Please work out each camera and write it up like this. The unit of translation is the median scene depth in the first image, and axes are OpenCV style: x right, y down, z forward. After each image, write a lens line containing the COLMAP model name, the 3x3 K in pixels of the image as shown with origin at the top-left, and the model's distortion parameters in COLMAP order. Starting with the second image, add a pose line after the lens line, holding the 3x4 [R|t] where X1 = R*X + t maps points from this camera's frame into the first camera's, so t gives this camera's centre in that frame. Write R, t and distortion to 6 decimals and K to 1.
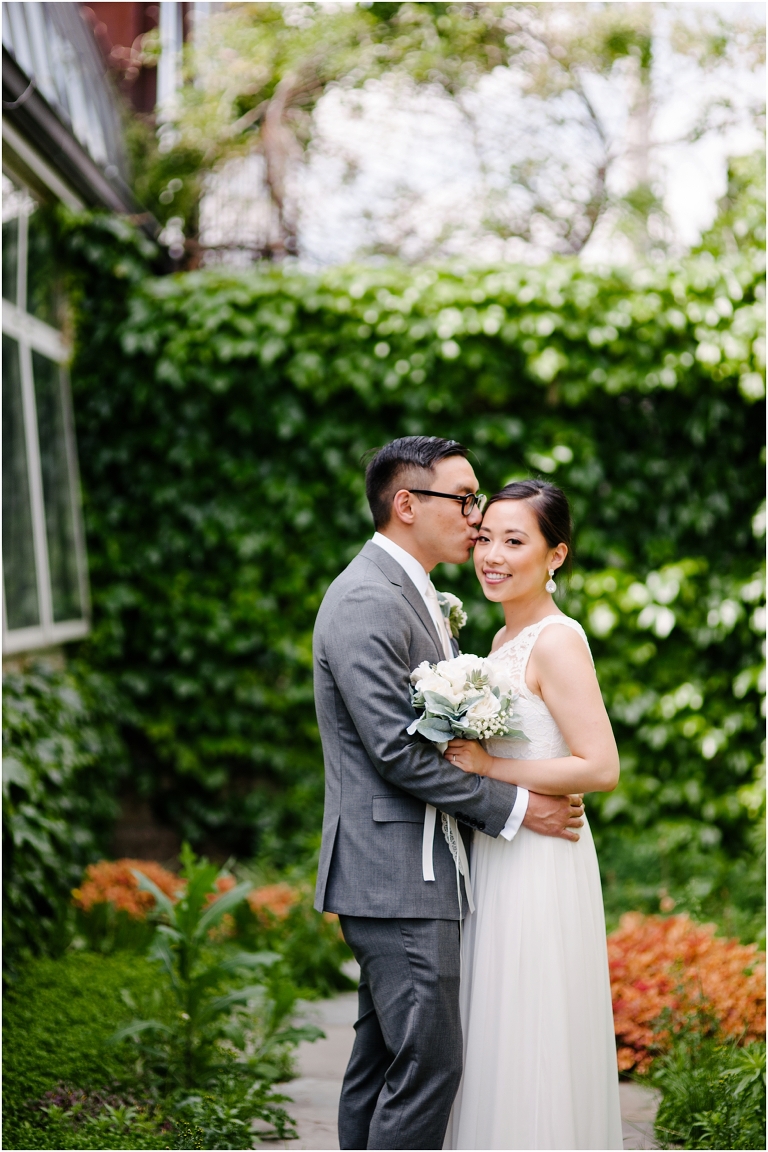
lens RADIAL K [[2900.6, 0, 384.0], [0, 2900.6, 576.0], [0, 0, 1]] dist [1.023876, -19.384412]
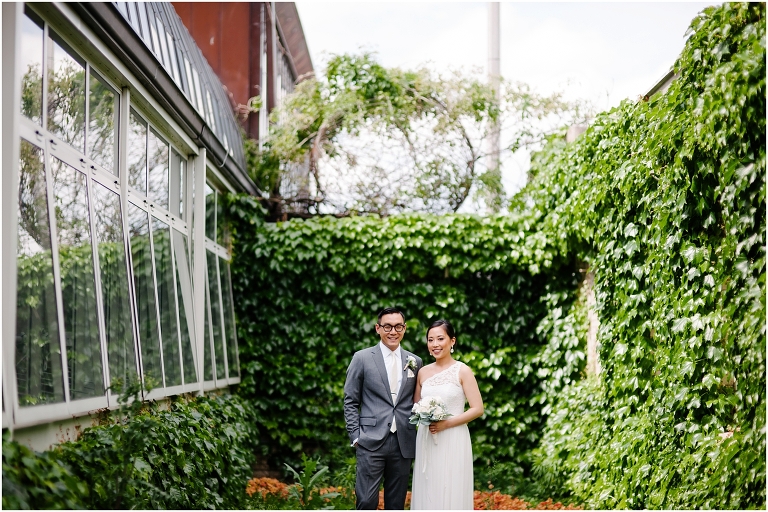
lens RADIAL K [[1935.2, 0, 364.2], [0, 1935.2, 258.0], [0, 0, 1]] dist [-0.008404, -0.305279]
pose [[0.999939, -0.010844, 0.002222, -0.008499], [0.010947, 0.998516, -0.053353, 0.004596], [-0.001640, 0.053374, 0.998573, -0.486237]]
